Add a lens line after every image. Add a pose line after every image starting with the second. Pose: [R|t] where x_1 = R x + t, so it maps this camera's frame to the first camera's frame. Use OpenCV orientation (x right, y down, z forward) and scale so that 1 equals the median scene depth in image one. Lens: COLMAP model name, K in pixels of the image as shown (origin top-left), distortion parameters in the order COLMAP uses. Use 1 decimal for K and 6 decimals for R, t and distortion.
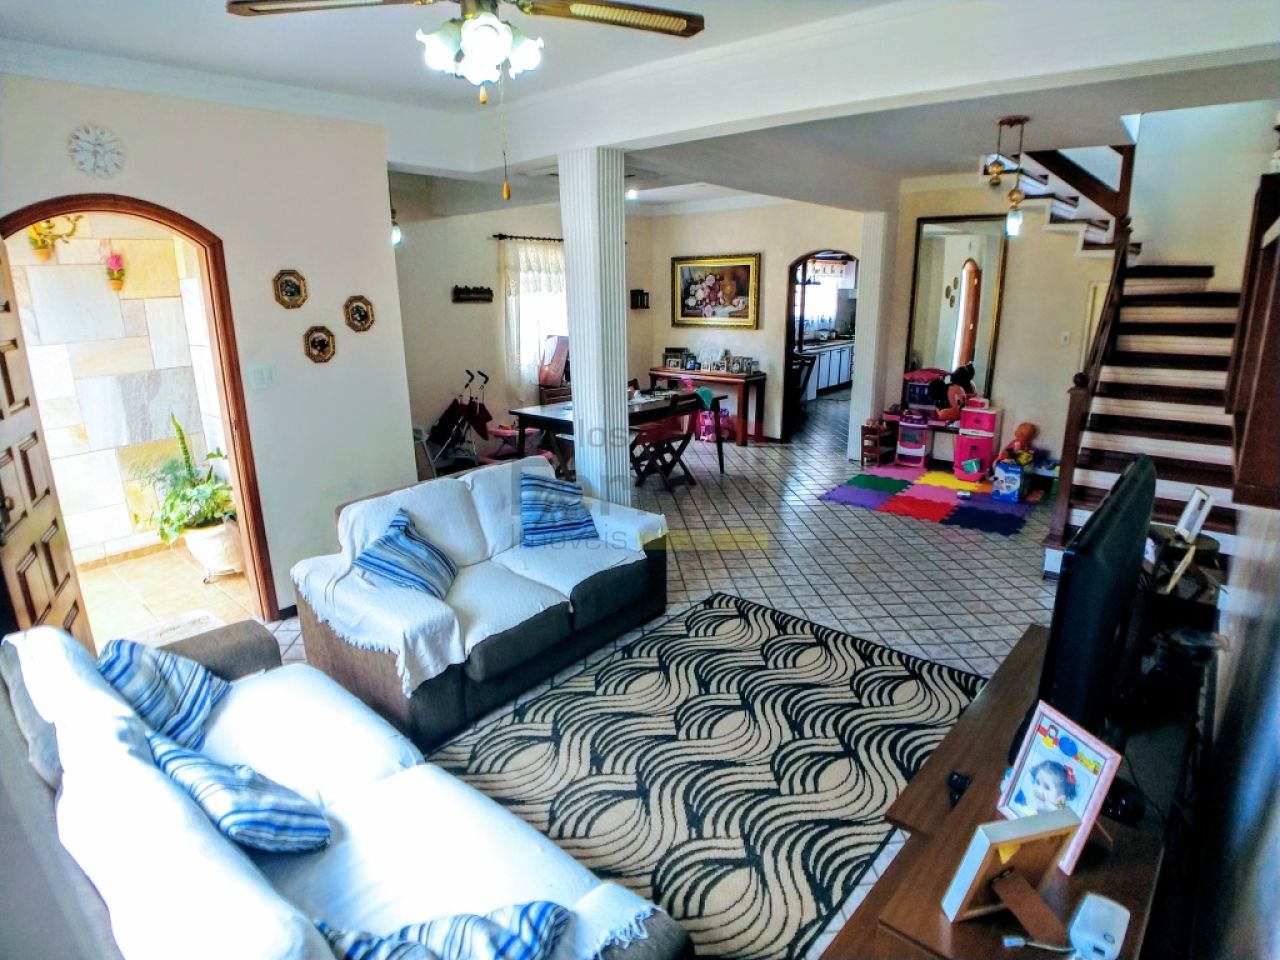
lens RADIAL K [[696.9, 0, 640.0], [0, 696.9, 480.0], [0, 0, 1]] dist [-0.001768, -0.053699]
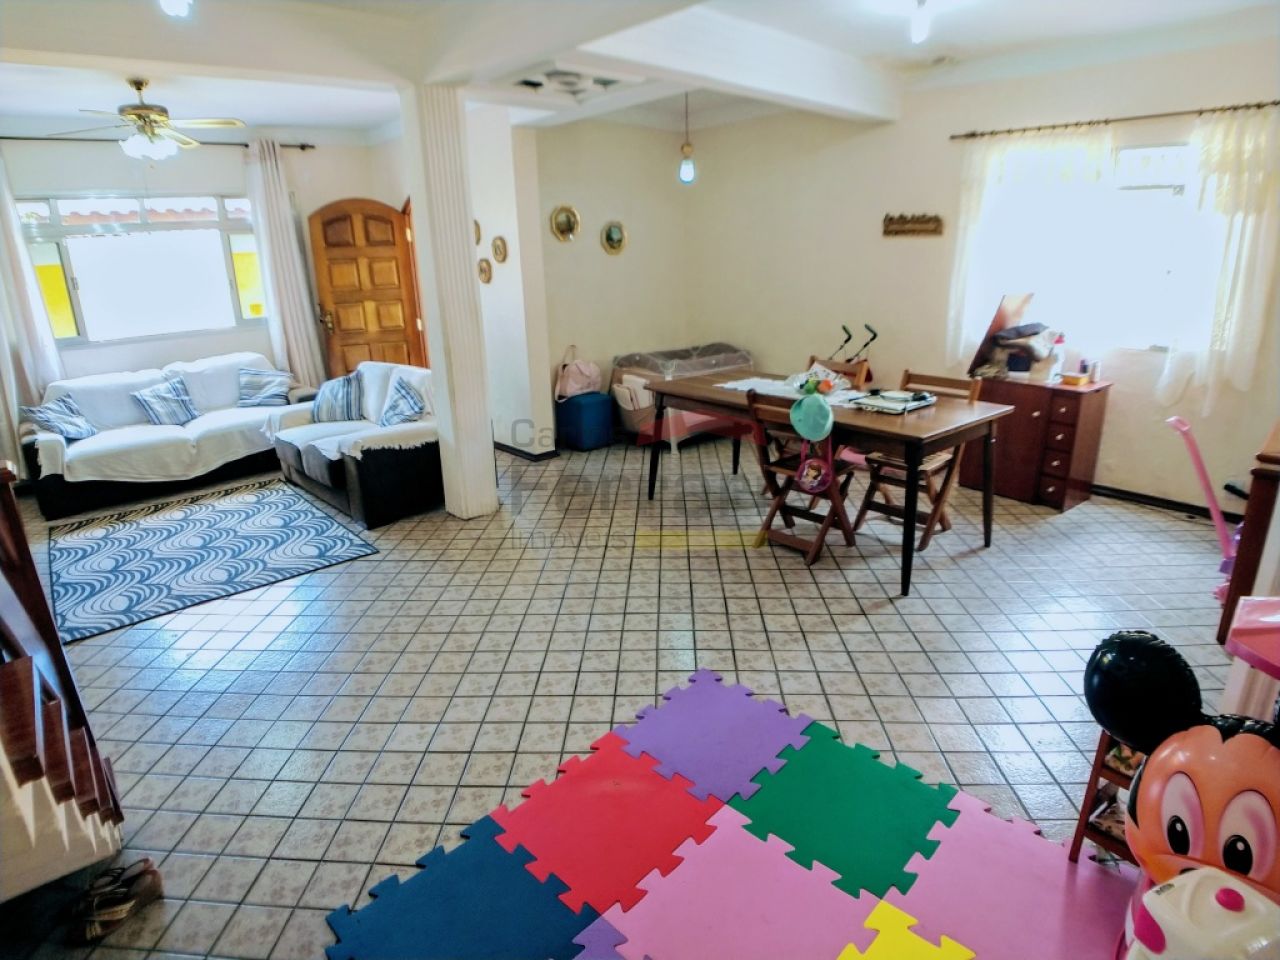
lens RADIAL K [[696.9, 0, 640.0], [0, 696.9, 480.0], [0, 0, 1]] dist [-0.001768, -0.053699]
pose [[-0.126313, 0.329148, -0.935792, 0.730840], [-0.230186, 0.907874, 0.350399, -0.273543], [0.964914, 0.259666, -0.038911, 1.056114]]
